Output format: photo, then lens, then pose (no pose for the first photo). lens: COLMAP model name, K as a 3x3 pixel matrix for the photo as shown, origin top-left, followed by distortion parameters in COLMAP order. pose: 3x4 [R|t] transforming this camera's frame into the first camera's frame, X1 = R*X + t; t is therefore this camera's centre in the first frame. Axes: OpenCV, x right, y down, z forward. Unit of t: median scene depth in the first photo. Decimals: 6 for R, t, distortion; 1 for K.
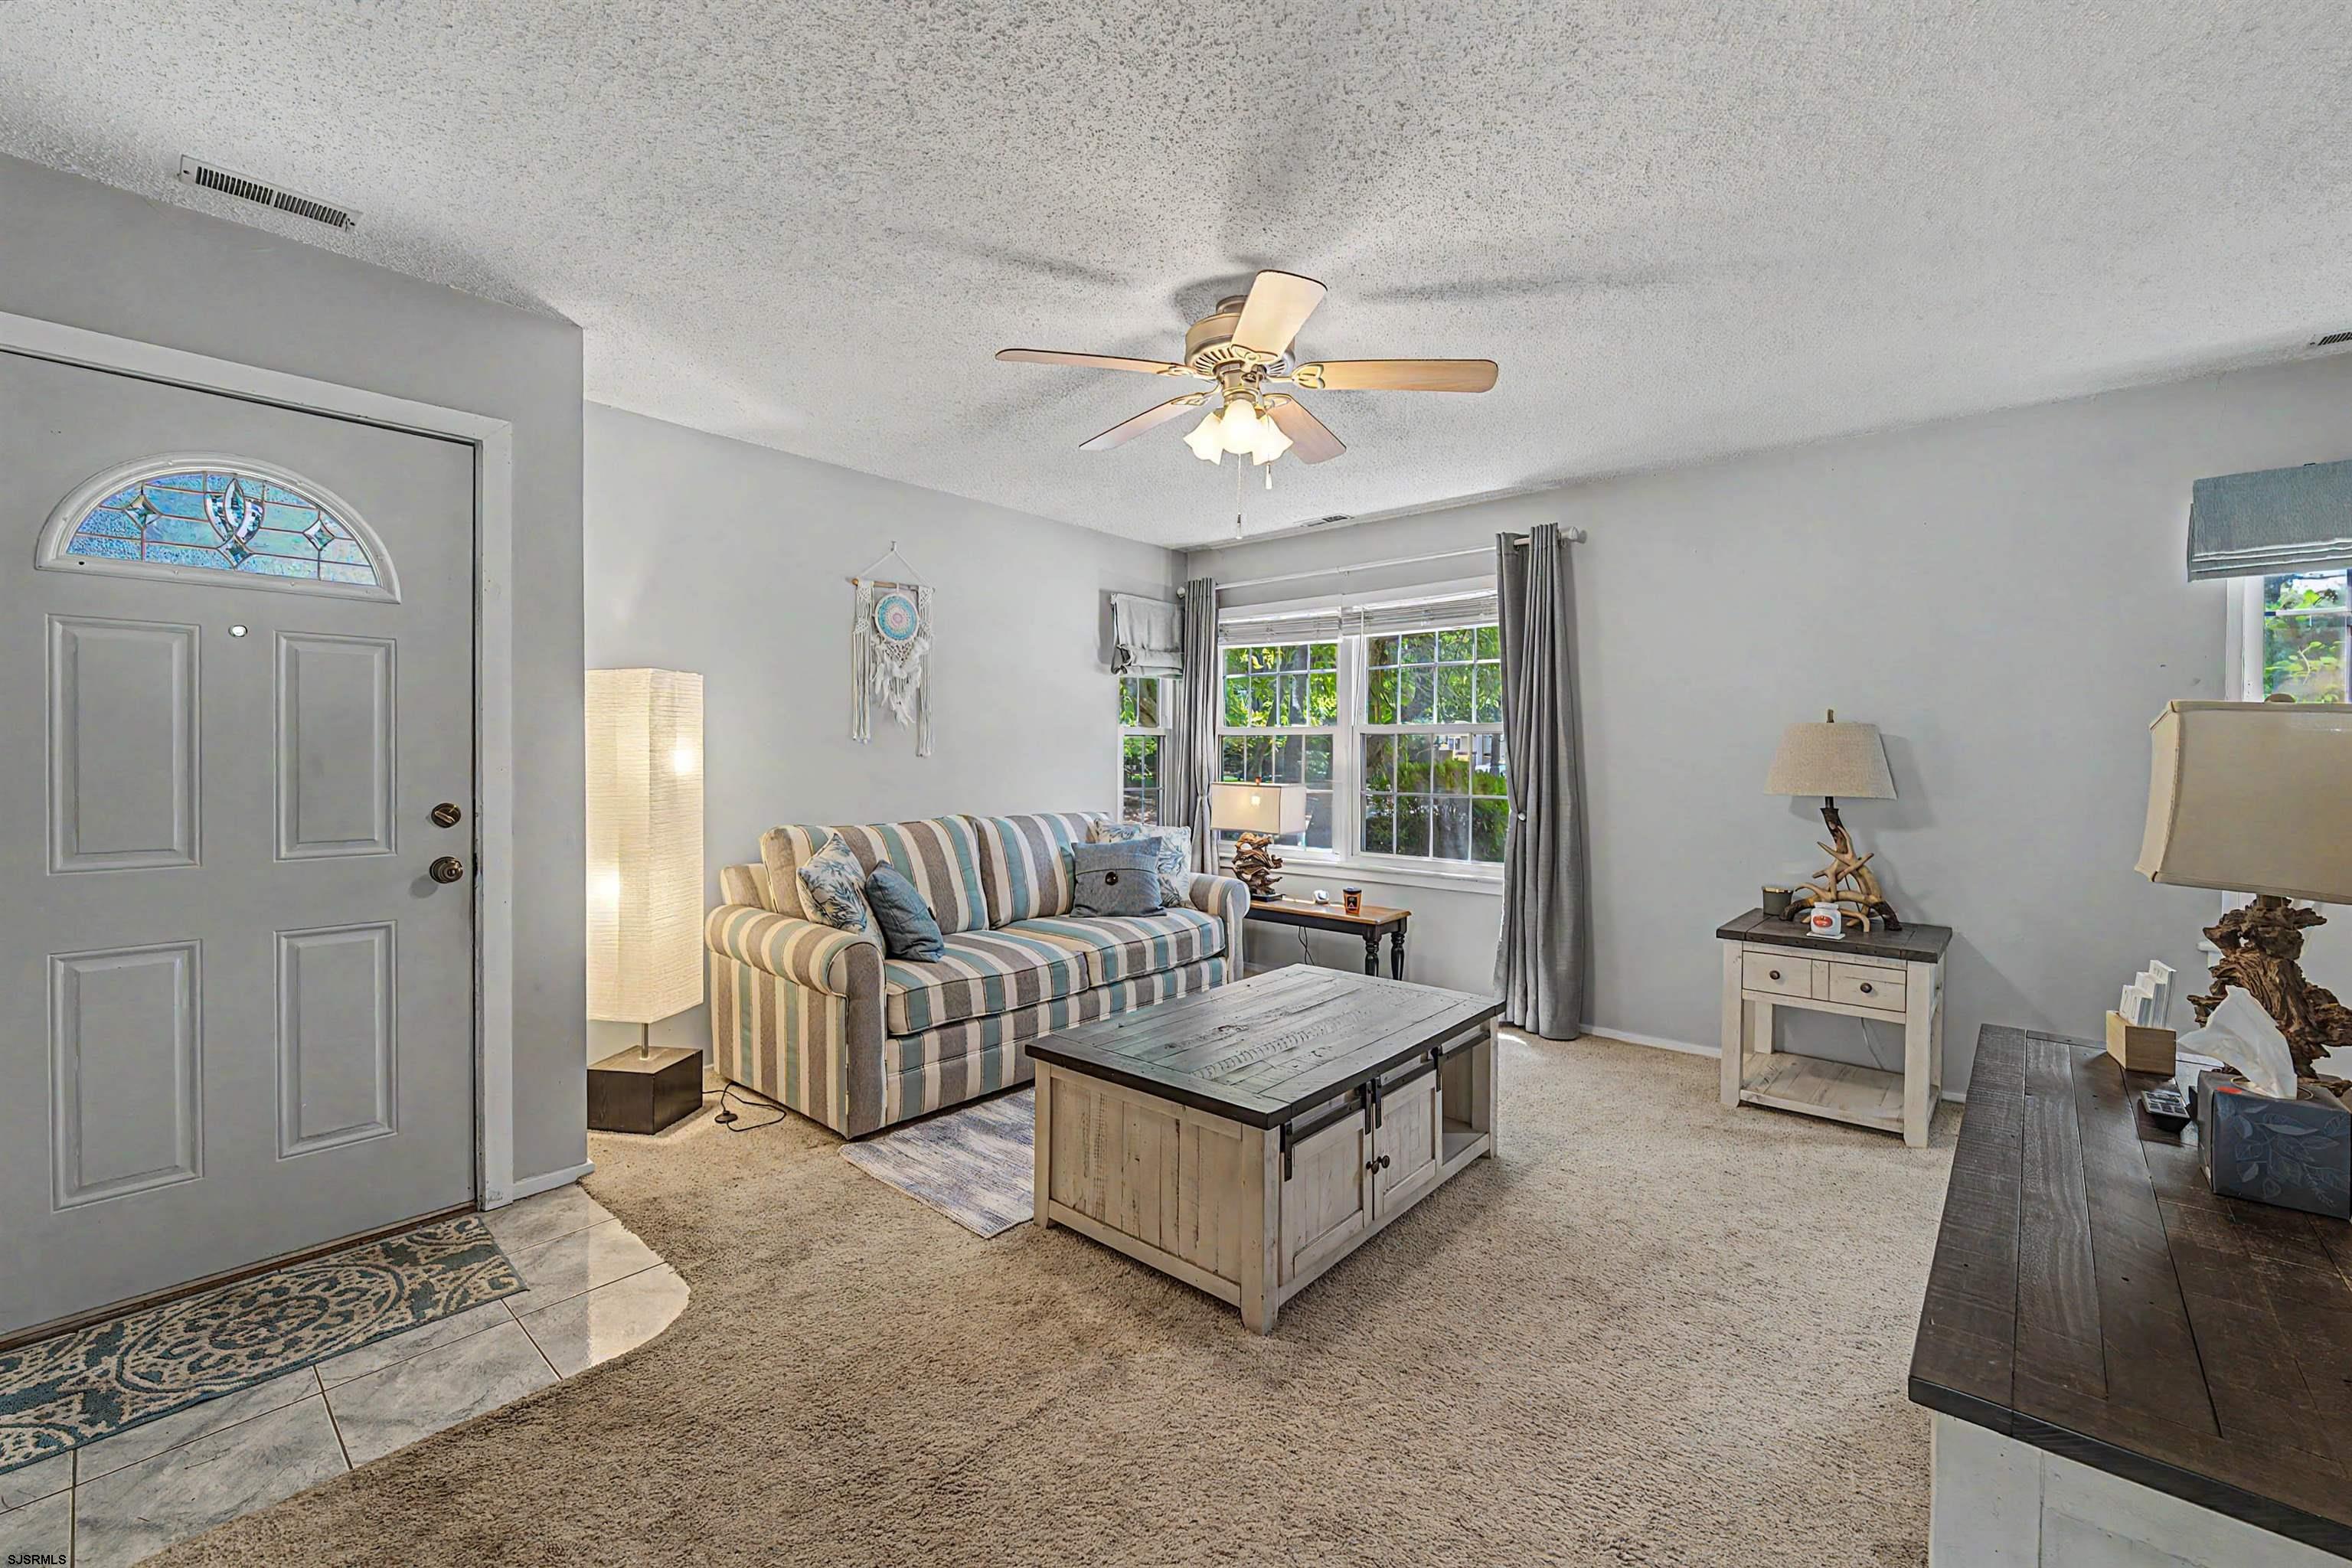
lens RADIAL K [[941.5, 0, 1182.5], [0, 941.5, 765.0], [0, 0, 1]] dist [-0.007828, -0.000824]
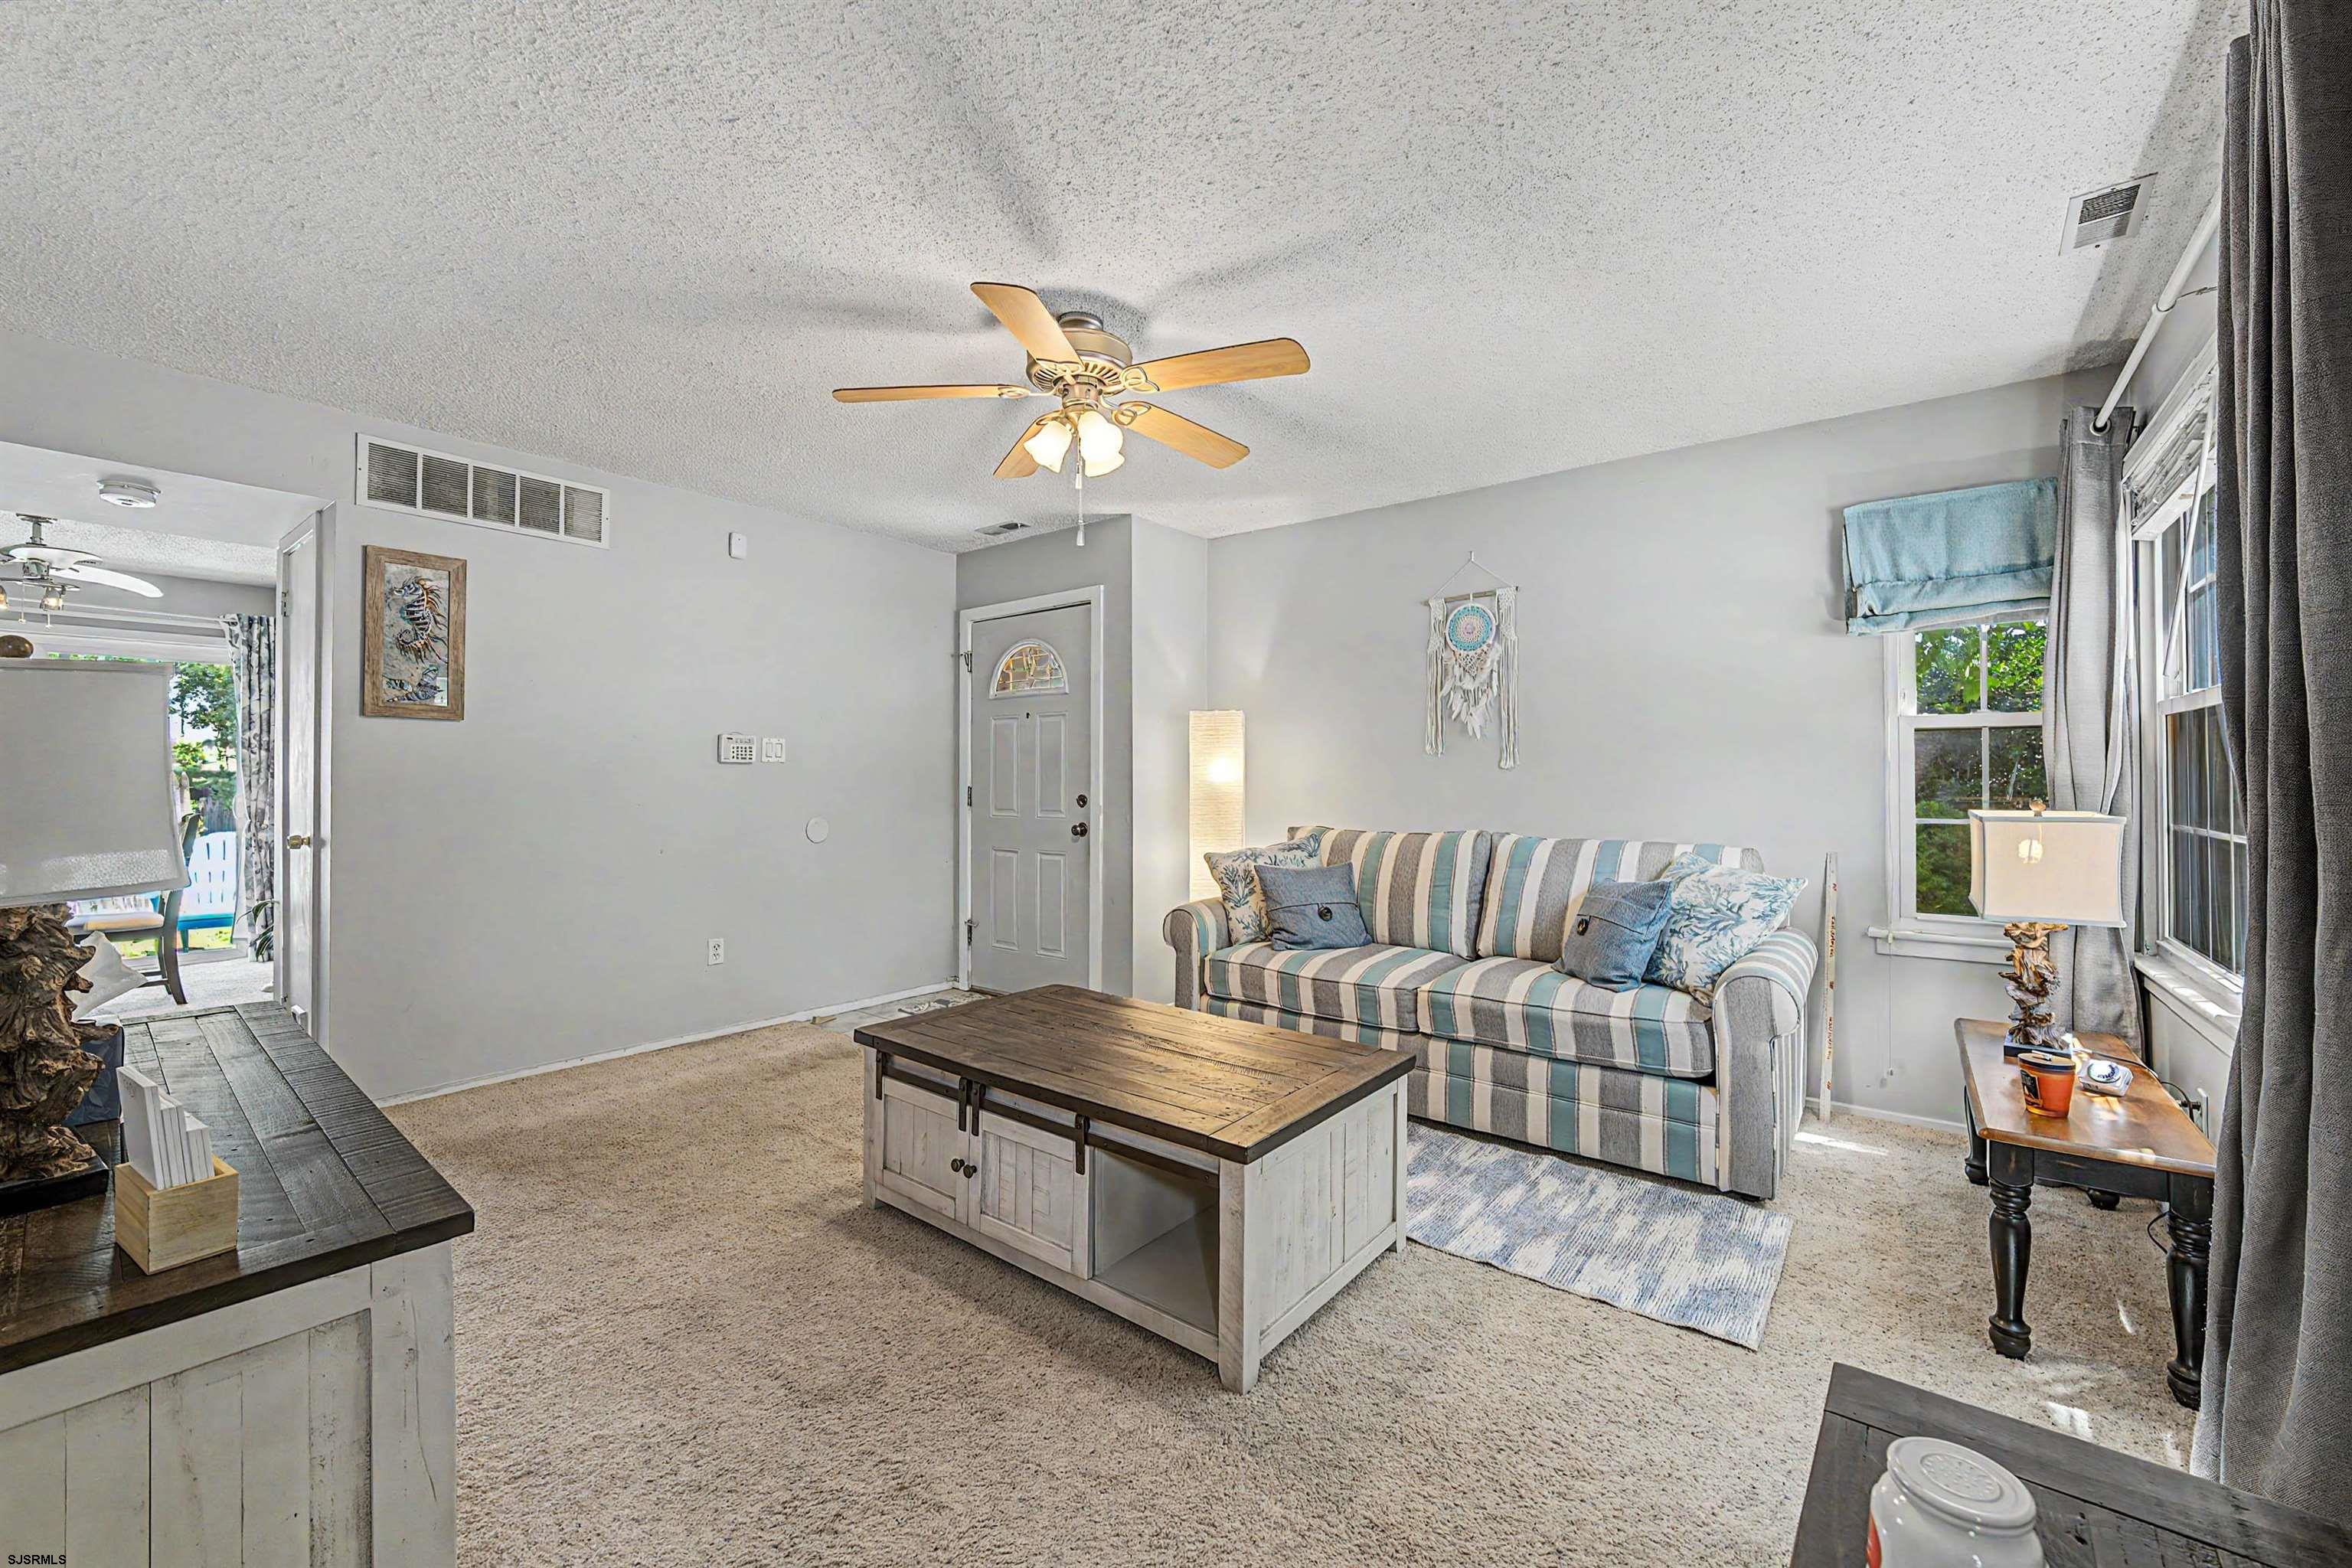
lens RADIAL K [[941.5, 0, 1169.3], [0, 941.5, 780.5], [0, 0, 1]] dist [-0.007828, -0.000824]
pose [[0.032761, -0.007035, -0.999438, 1.074661], [-0.013420, 0.999882, -0.007479, 0.022901], [0.999373, 0.013658, 0.032663, 1.054665]]
